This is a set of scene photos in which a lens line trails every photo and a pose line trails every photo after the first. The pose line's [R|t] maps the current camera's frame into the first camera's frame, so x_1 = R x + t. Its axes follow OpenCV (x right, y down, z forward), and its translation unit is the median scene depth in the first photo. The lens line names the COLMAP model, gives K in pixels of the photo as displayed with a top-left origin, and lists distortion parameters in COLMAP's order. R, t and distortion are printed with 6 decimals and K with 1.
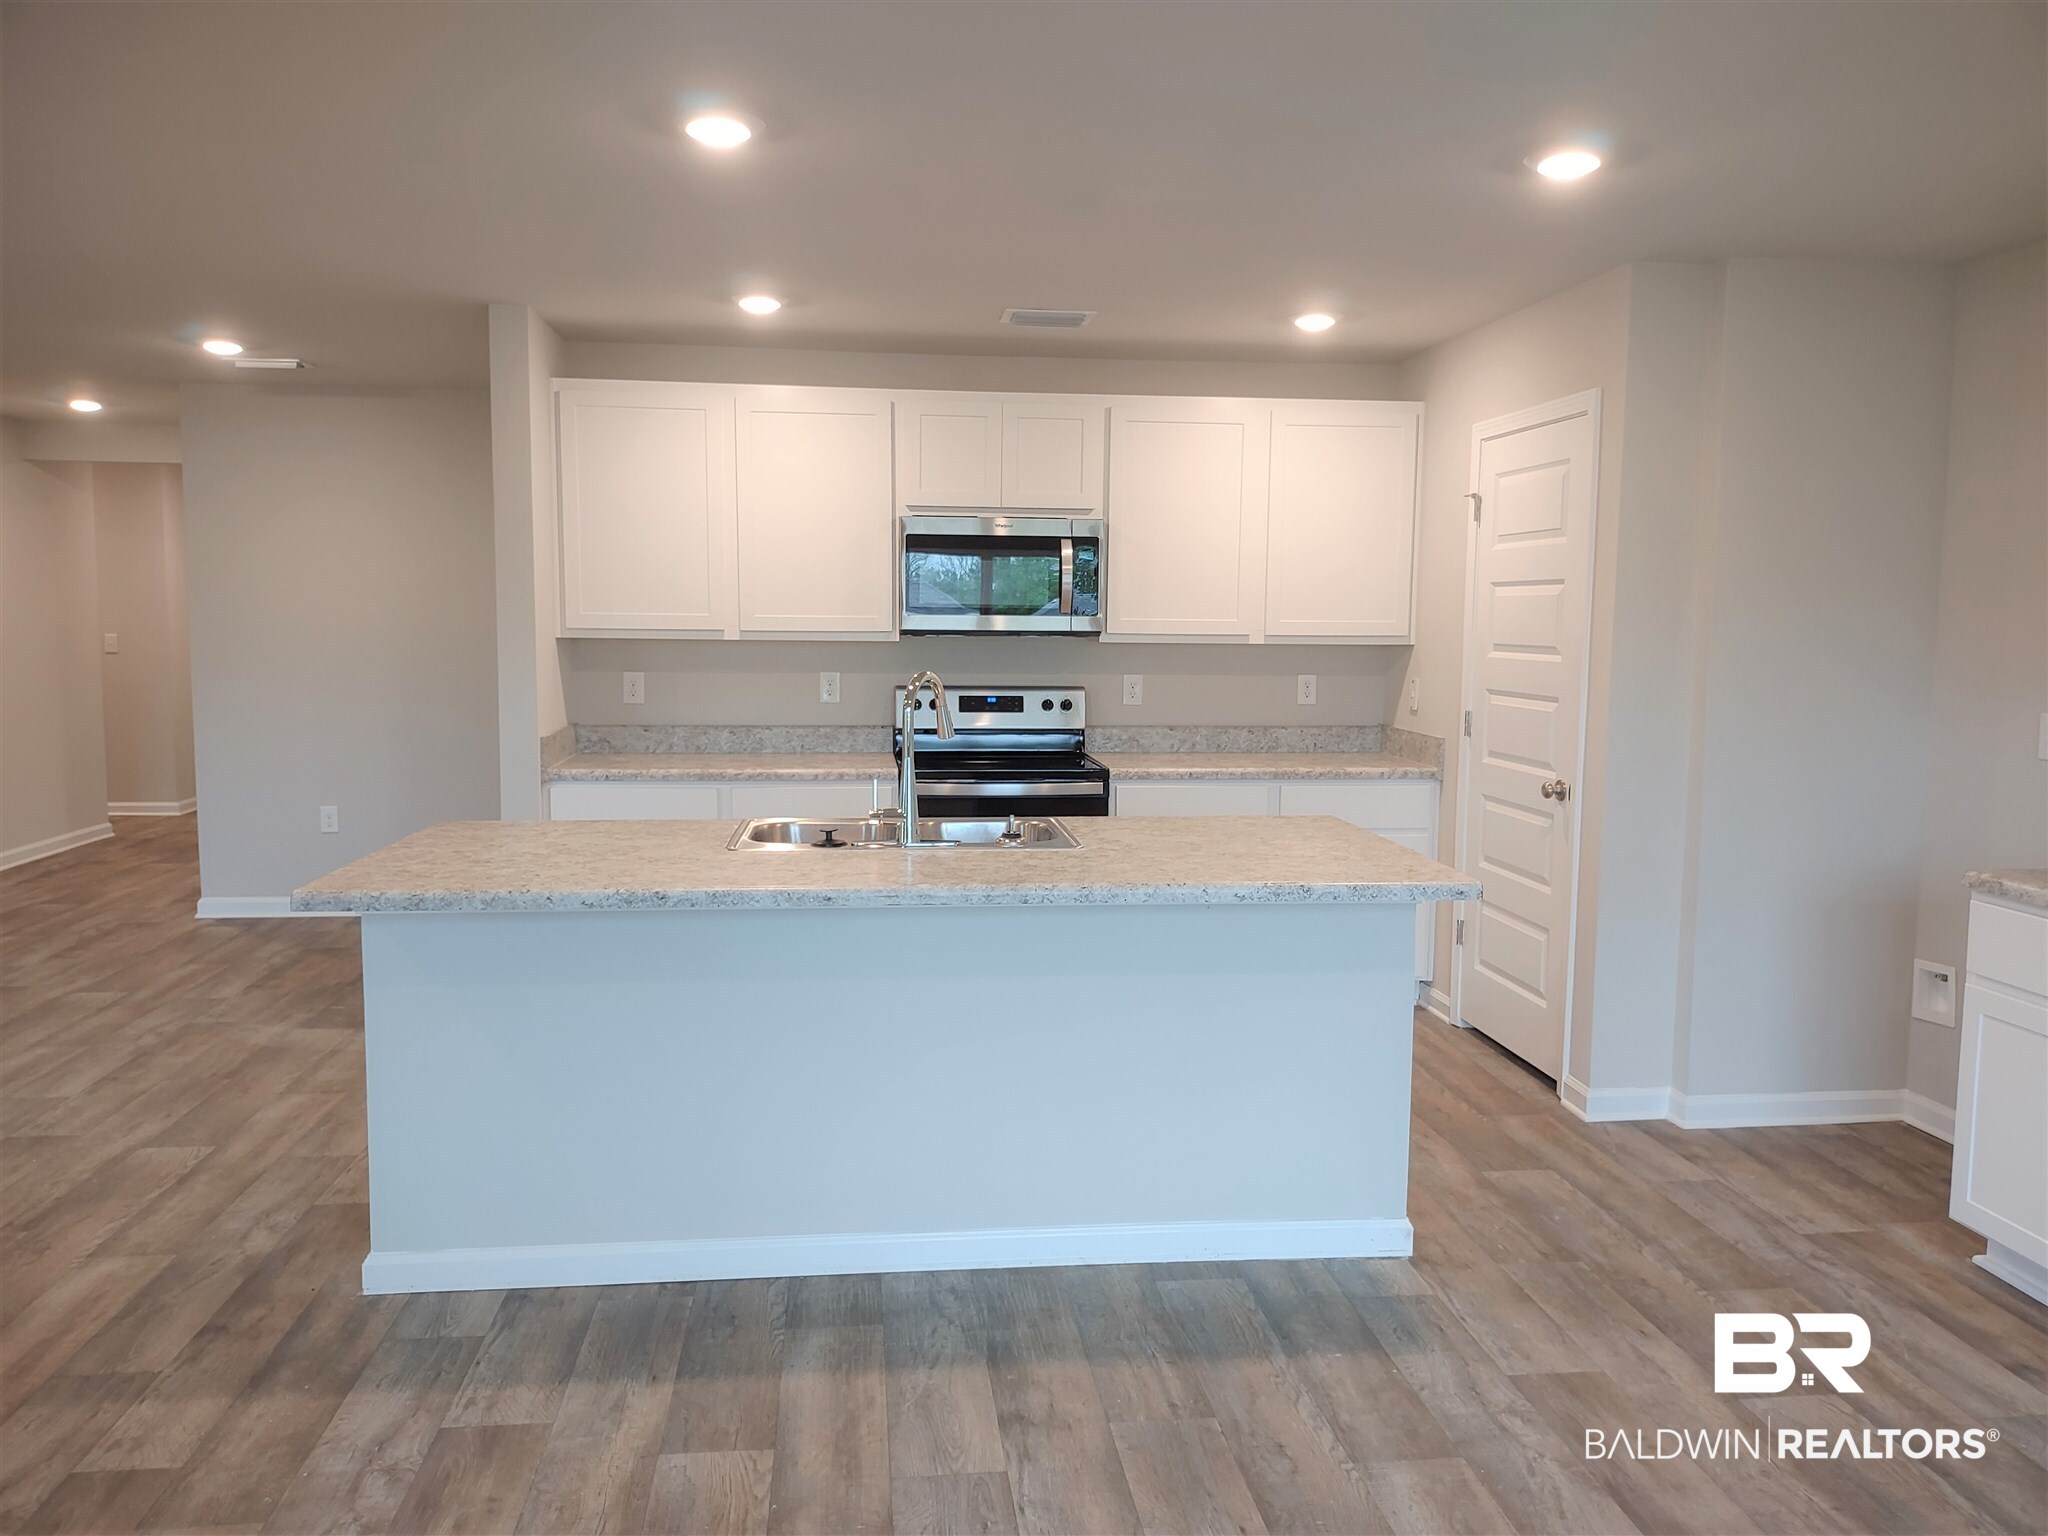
lens RADIAL K [[1558.0, 0, 1014.3], [0, 1558.0, 759.2], [0, 0, 1]] dist [0.056690, -0.084058]
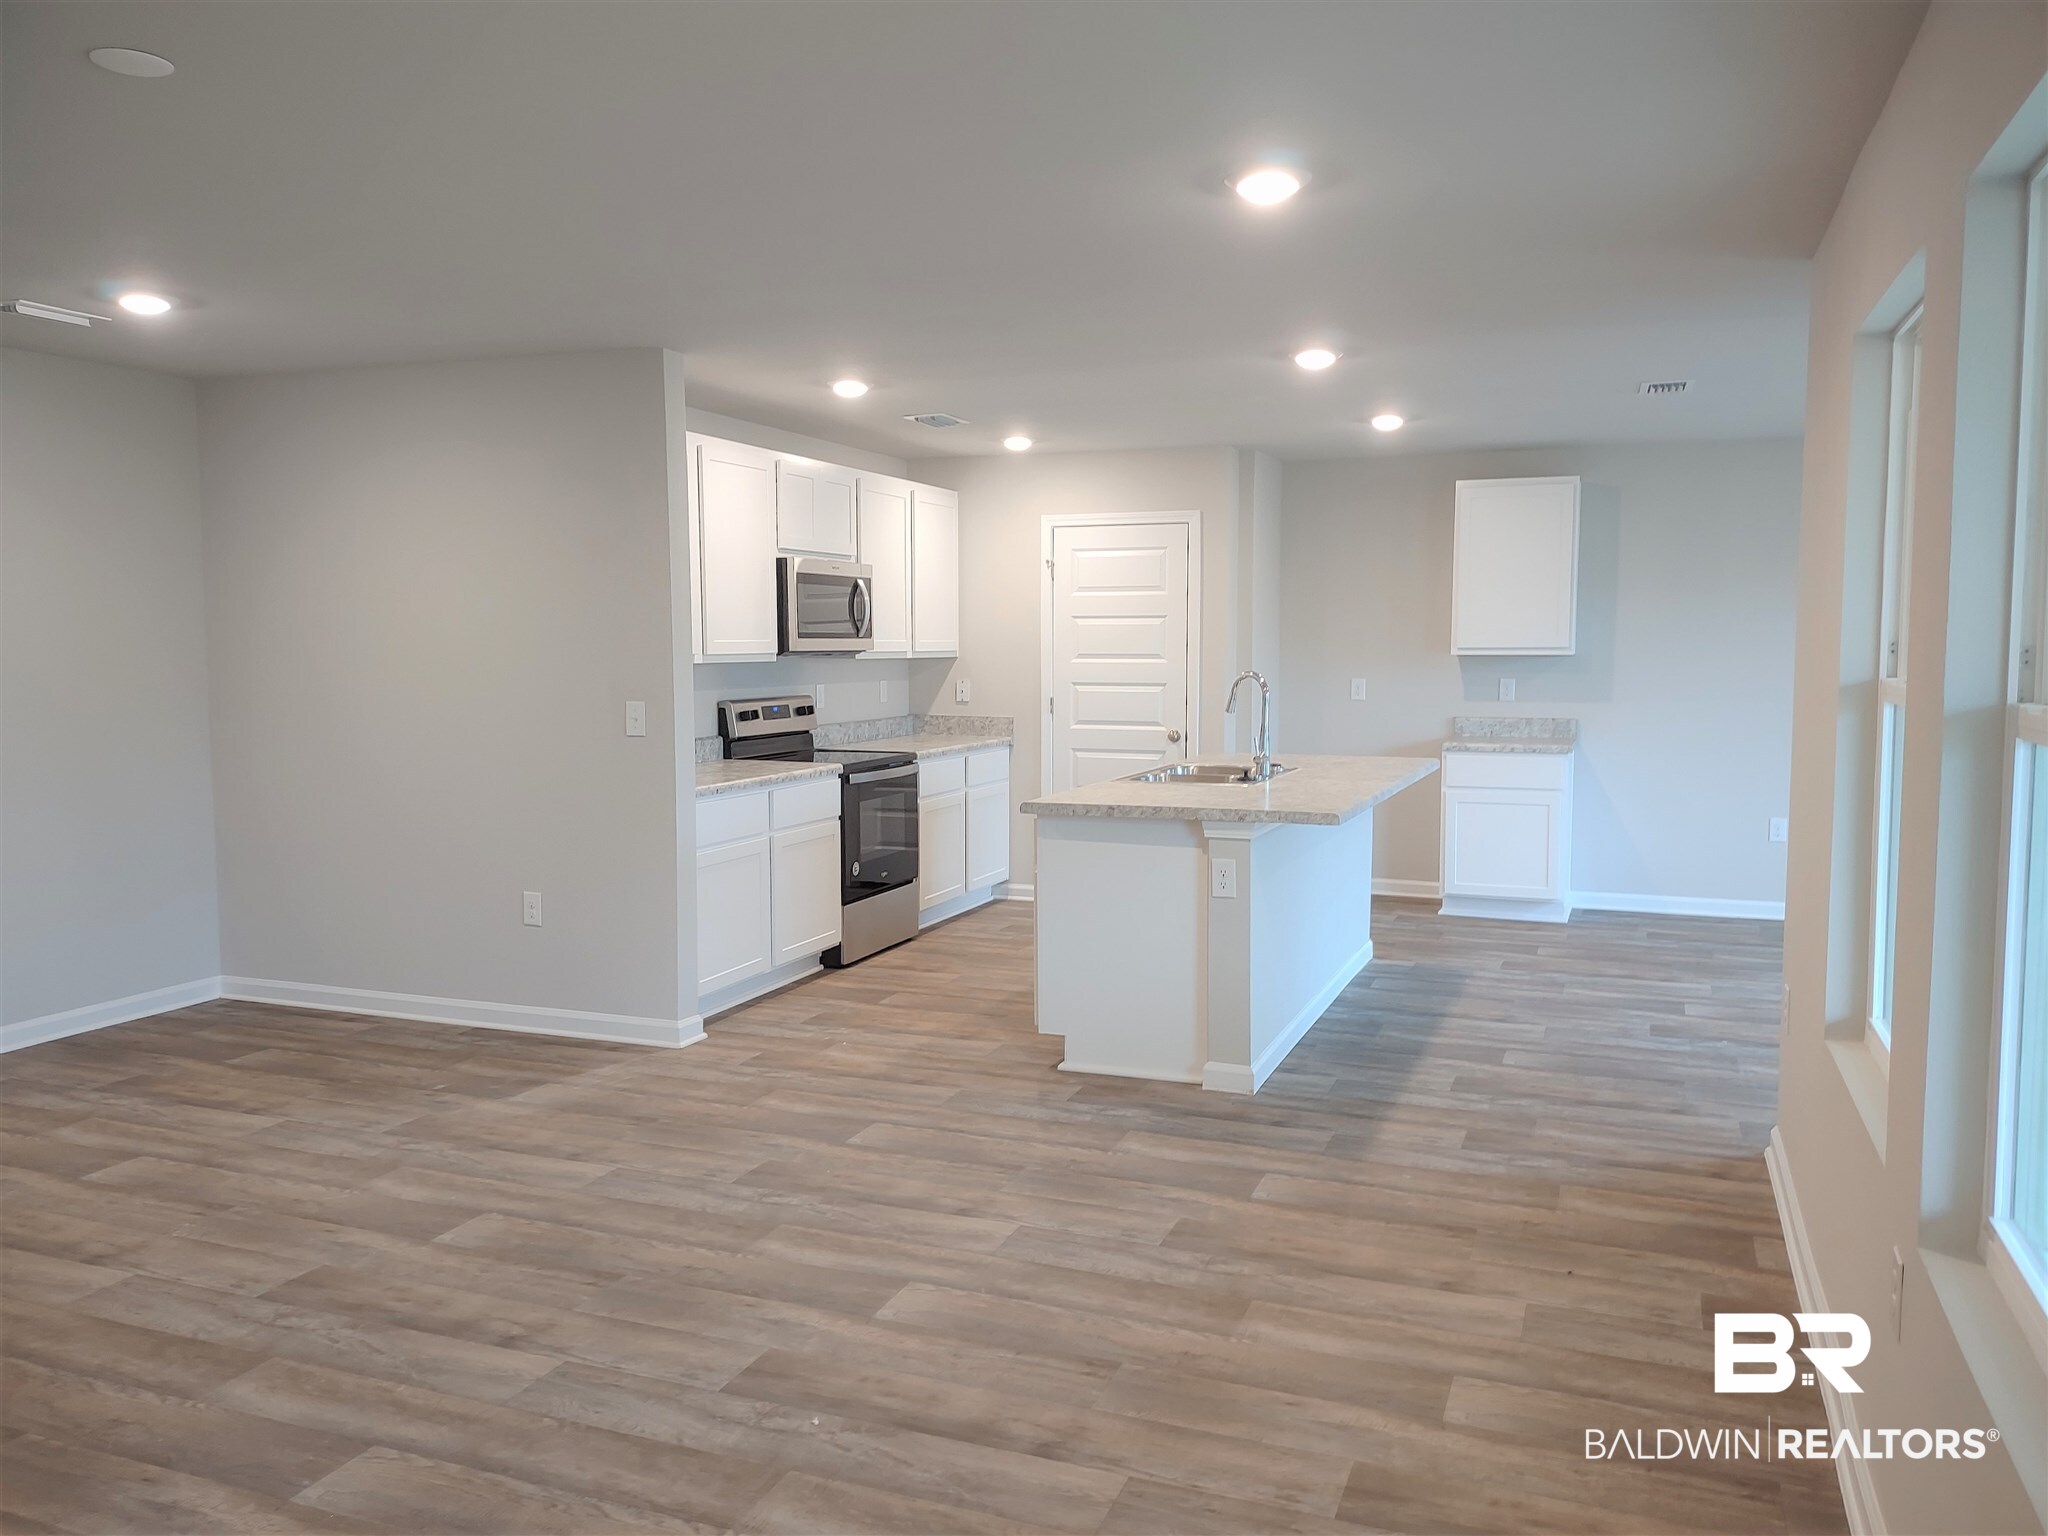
lens RADIAL K [[1558.0, 0, 1042.3], [0, 1558.0, 764.9], [0, 0, 1]] dist [0.056690, -0.084058]
pose [[0.455763, -0.080851, 0.886421, -1.417879], [0.088143, 0.995071, 0.045442, -0.045275], [-0.885726, 0.057421, 0.460643, 0.375056]]
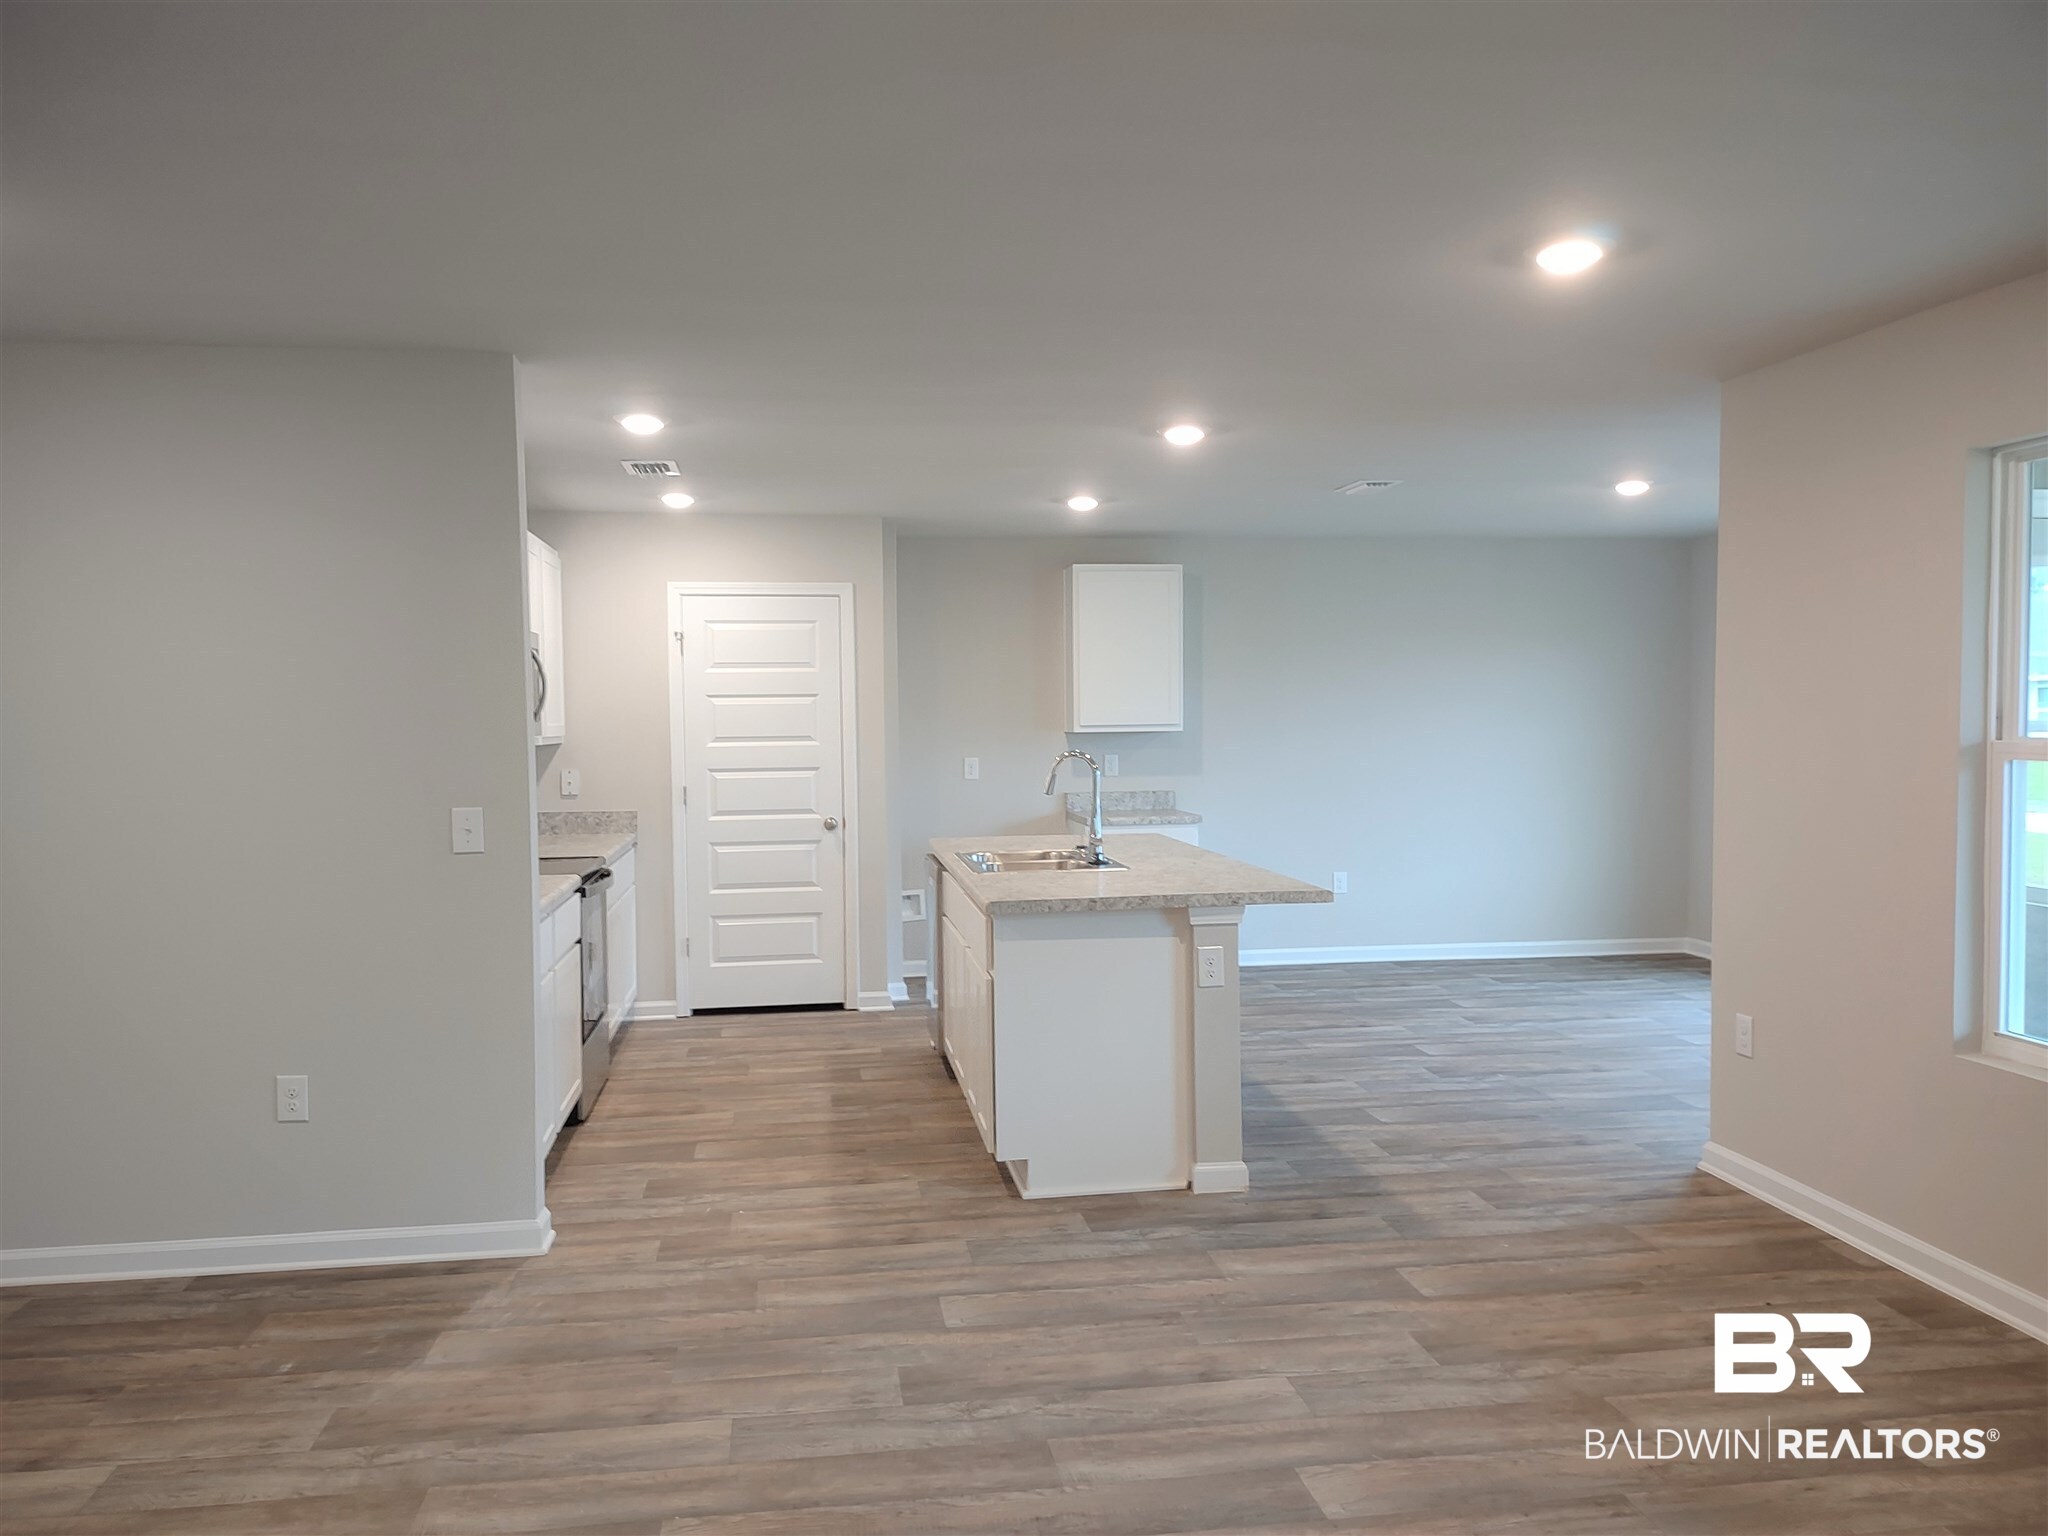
lens RADIAL K [[1558.0, 0, 1036.6], [0, 1558.0, 758.3], [0, 0, 1]] dist [0.056690, -0.084058]
pose [[-0.044090, -0.036814, 0.998349, -1.429303], [0.106345, 0.993470, 0.041331, -0.102754], [-0.993351, 0.107992, -0.039887, 0.950506]]
